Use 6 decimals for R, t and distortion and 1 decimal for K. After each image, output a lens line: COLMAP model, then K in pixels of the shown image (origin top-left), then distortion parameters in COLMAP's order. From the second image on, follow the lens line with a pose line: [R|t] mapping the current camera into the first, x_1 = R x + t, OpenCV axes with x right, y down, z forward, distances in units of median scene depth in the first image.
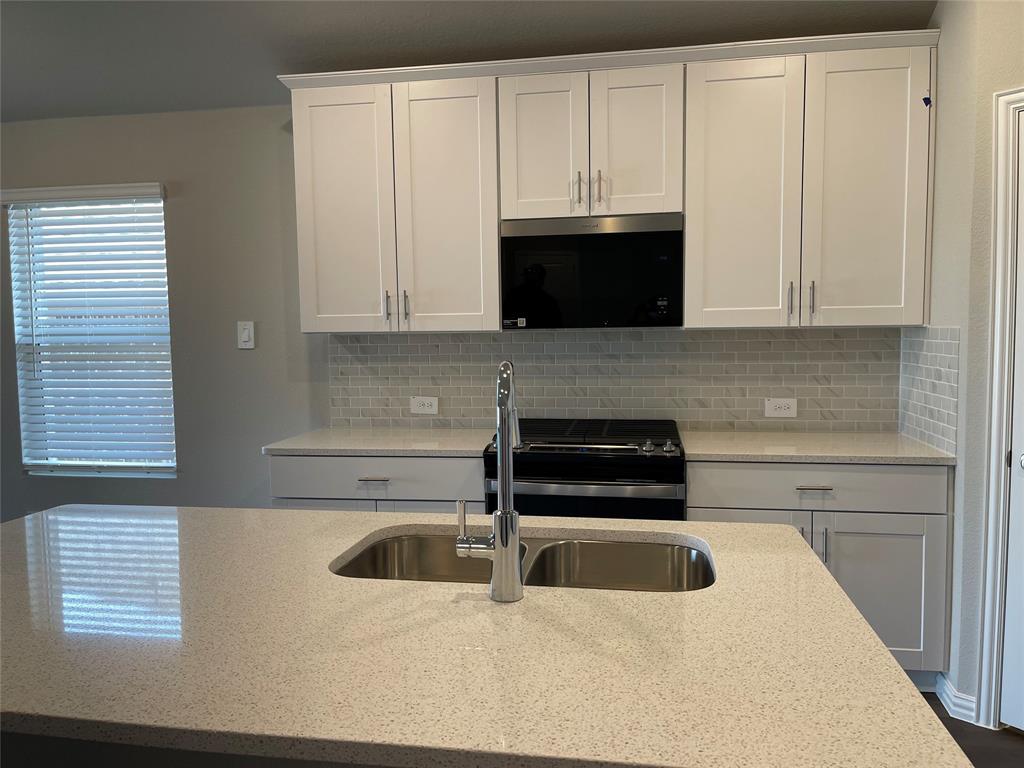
lens RADIAL K [[790.2, 0, 512.0], [0, 790.2, 384.0], [0, 0, 1]] dist [0.052842, -0.088984]
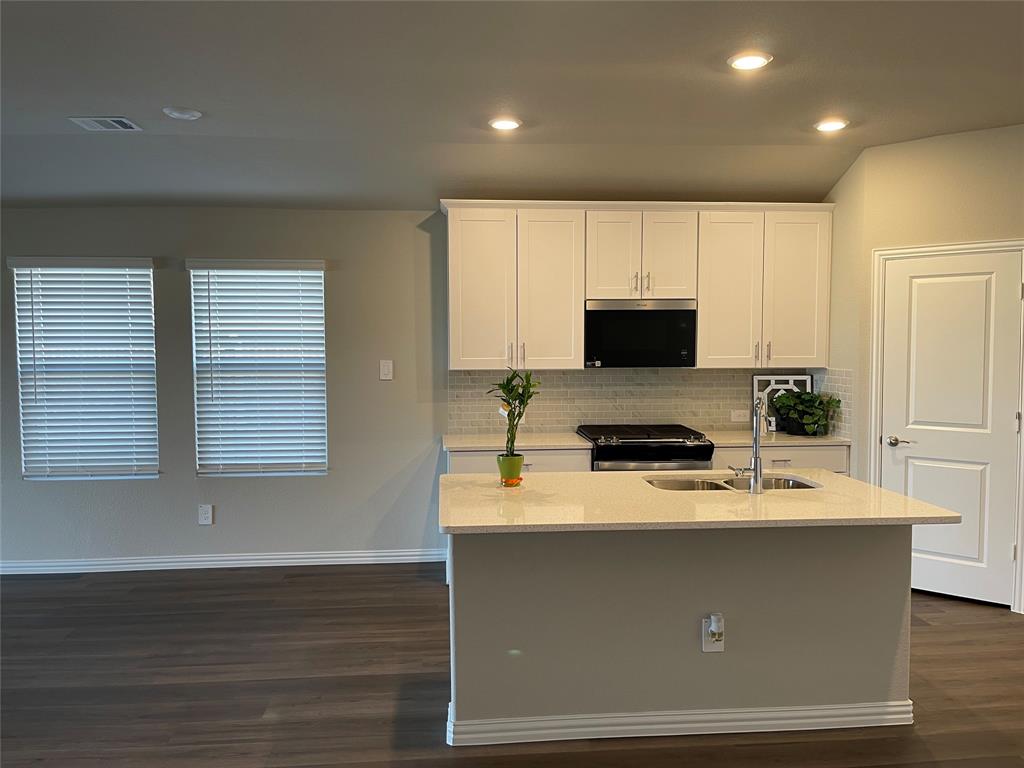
lens RADIAL K [[790.2, 0, 512.0], [0, 790.2, 384.0], [0, 0, 1]] dist [0.052842, -0.088984]
pose [[0.965346, -0.003865, 0.260943, -0.569112], [0.008935, 0.999794, -0.018247, -0.010473], [-0.260819, 0.019946, 0.965182, -0.480914]]
